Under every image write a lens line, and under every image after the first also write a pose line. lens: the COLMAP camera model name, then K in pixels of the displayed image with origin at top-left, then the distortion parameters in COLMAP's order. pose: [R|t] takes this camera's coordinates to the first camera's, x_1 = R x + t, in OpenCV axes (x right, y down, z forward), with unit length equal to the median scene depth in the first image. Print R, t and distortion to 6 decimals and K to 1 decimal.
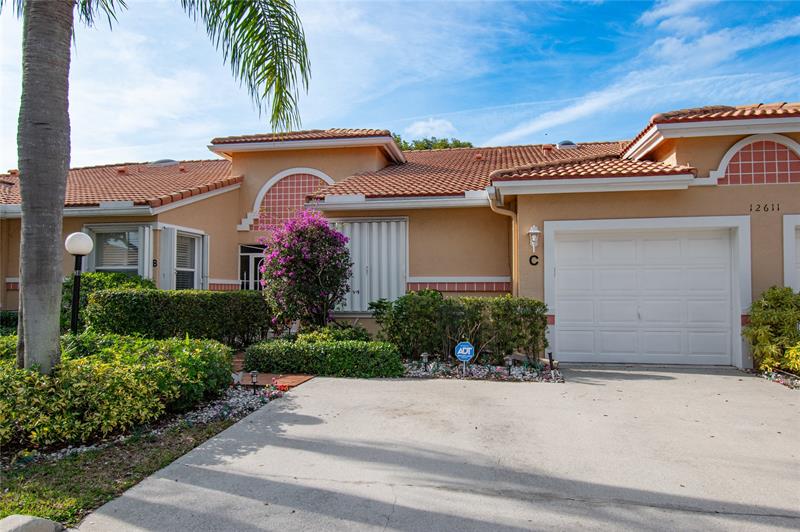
lens RADIAL K [[568.8, 0, 403.2], [0, 568.8, 266.4], [0, 0, 1]] dist [0.001161, 0.009631]
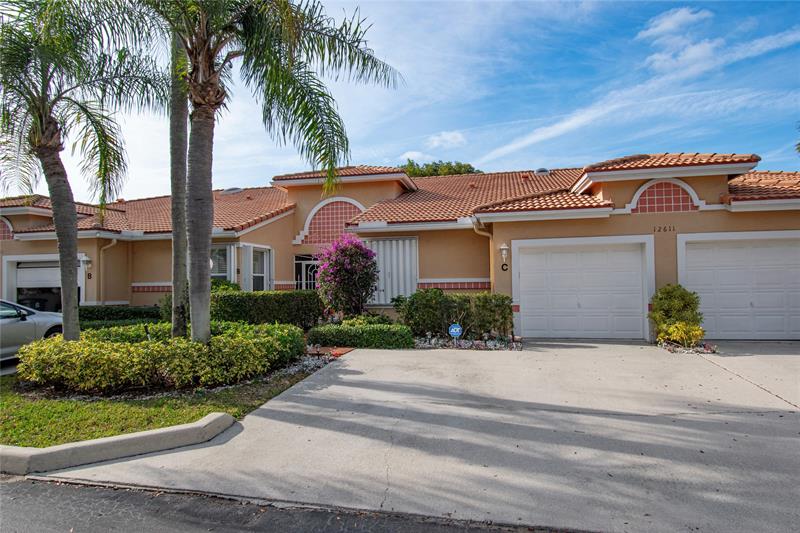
lens RADIAL K [[487.7, 0, 401.3], [0, 487.7, 265.7], [0, 0, 1]] dist [0.006117, -0.005256]
pose [[0.999209, -0.015580, -0.036579, 0.010903], [0.015867, 0.999845, 0.007573, -0.022813], [0.036455, -0.008147, 0.999302, -0.197394]]
